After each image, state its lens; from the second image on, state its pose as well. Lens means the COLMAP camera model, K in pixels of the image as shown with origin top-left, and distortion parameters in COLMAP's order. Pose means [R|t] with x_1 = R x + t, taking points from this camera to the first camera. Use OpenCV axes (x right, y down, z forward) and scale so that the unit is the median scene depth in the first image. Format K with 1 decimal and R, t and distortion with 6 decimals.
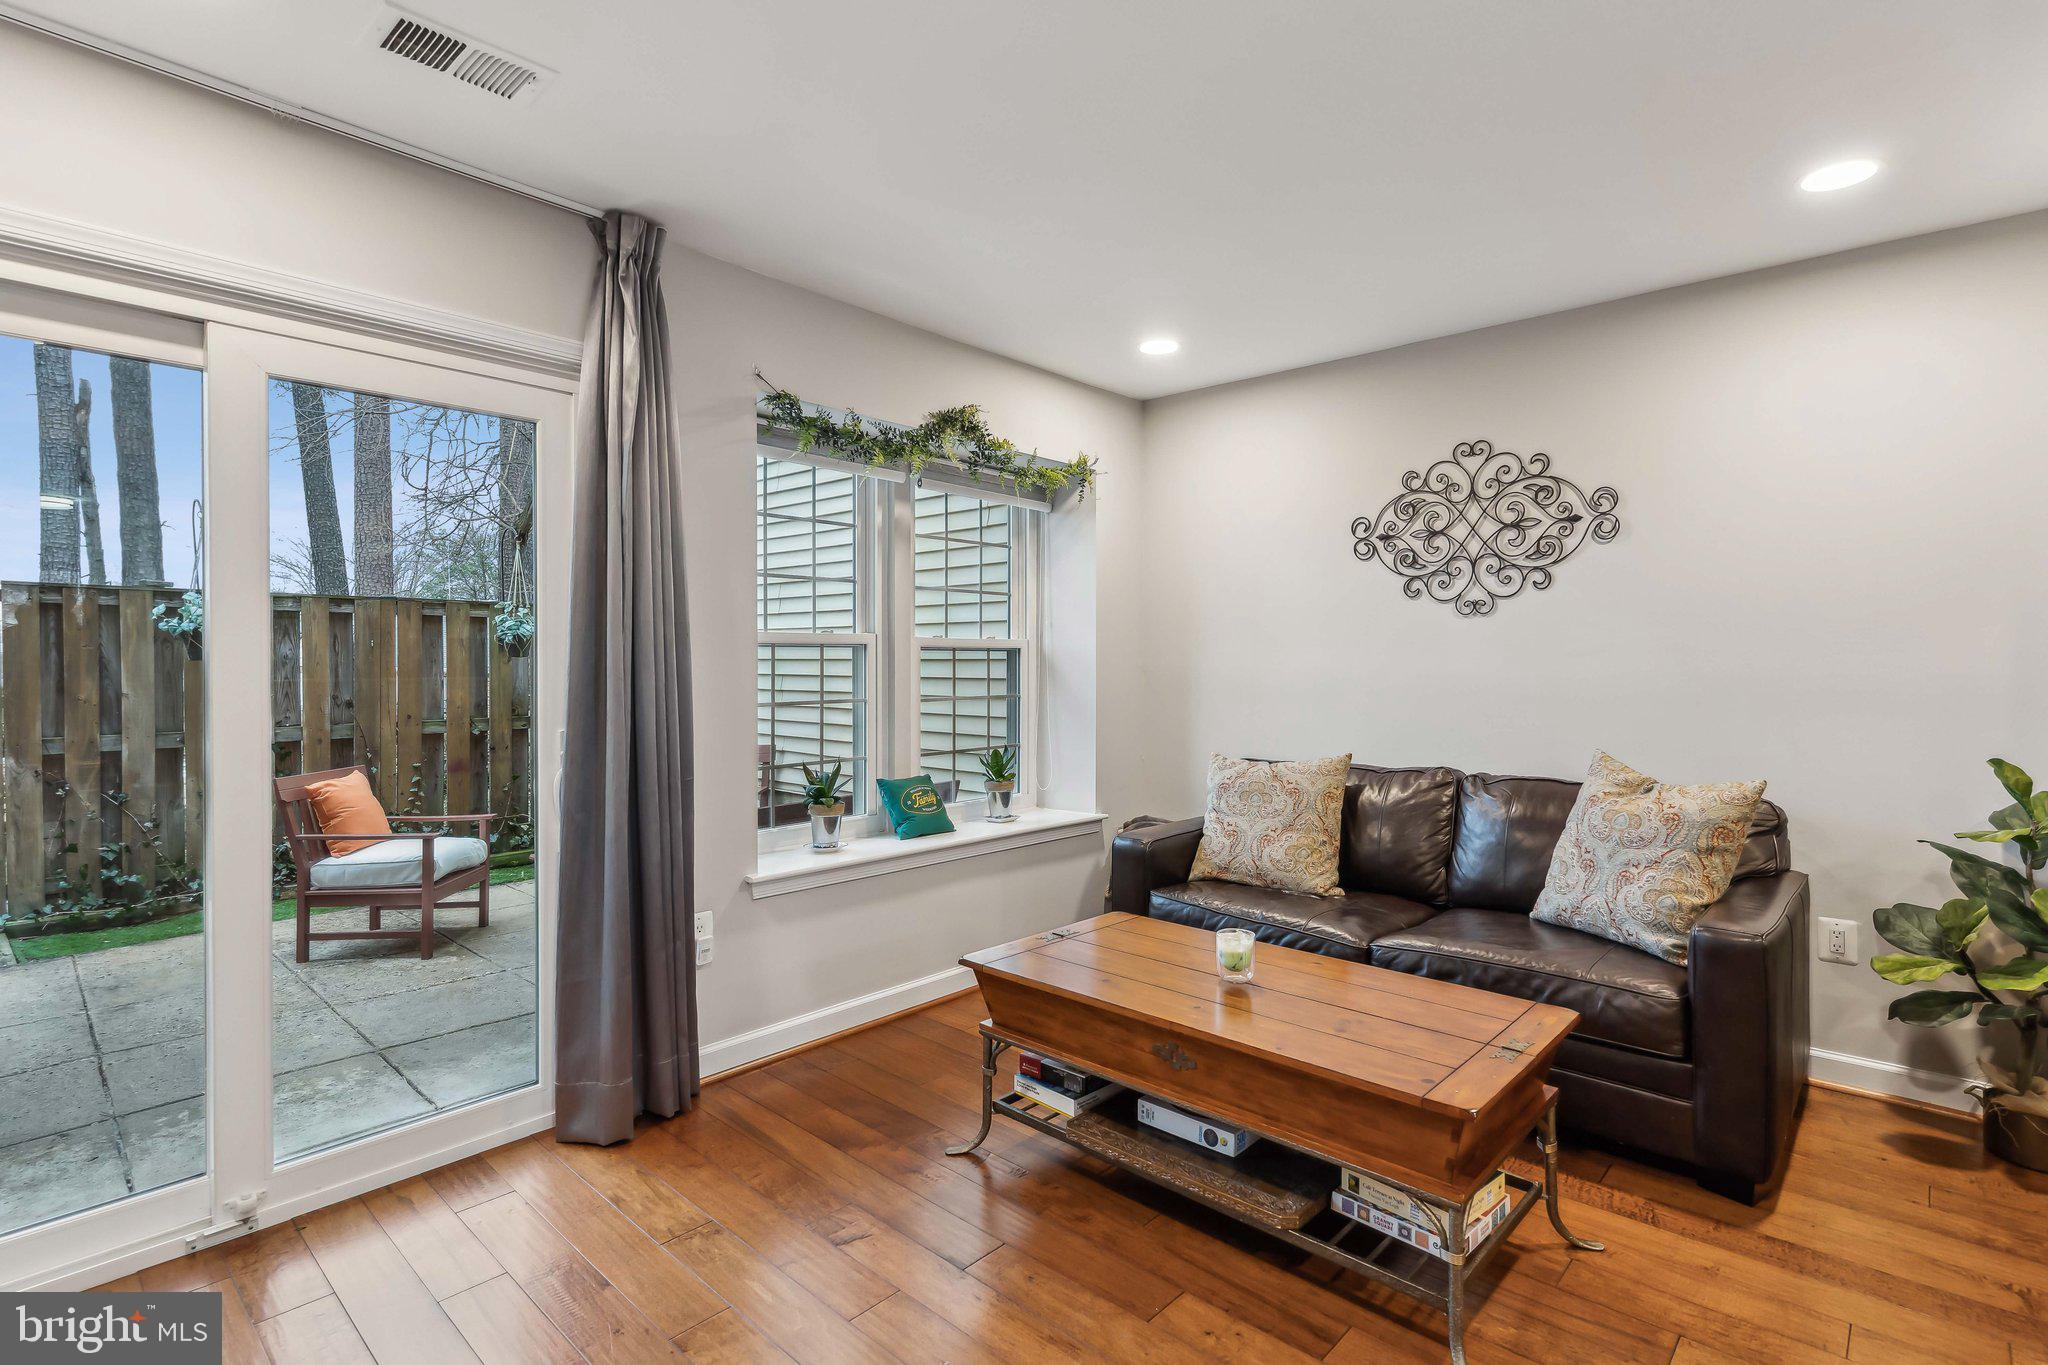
lens RADIAL K [[992.7, 0, 1029.1], [0, 992.7, 674.7], [0, 0, 1]] dist [0.013379, 0.000224]
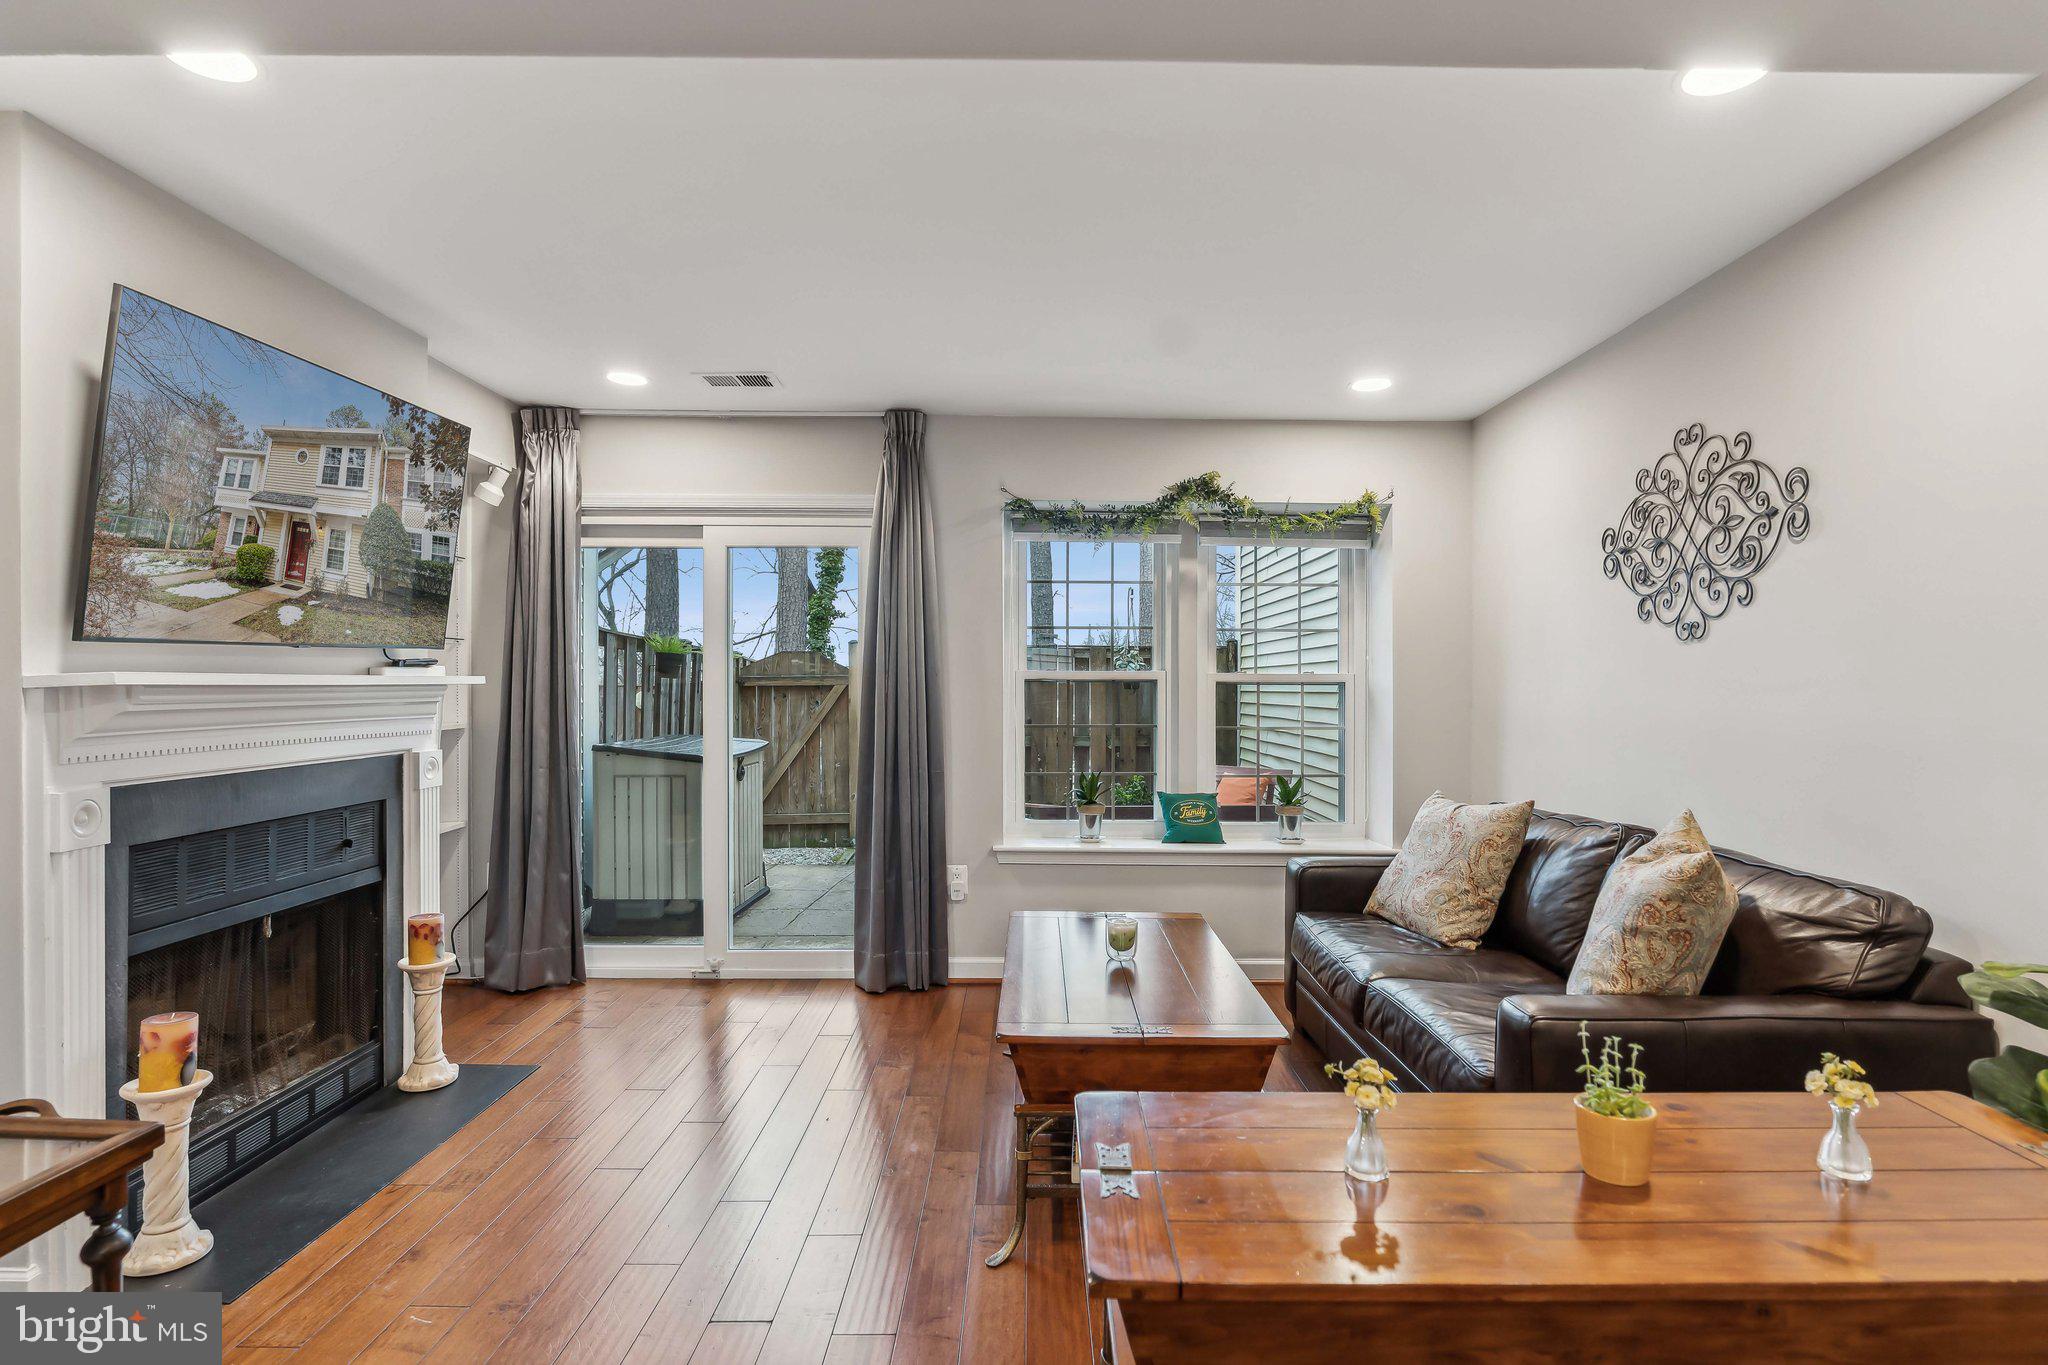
lens RADIAL K [[1024.2, 0, 1024.0], [0, 1024.2, 682.5], [0, 0, 1]] dist [-0.000502, 0.000032]
pose [[0.672790, -0.002043, -0.739830, 0.711829], [-0.016103, 0.999719, -0.017405, -0.002845], [0.739658, 0.023623, 0.672568, 0.046931]]
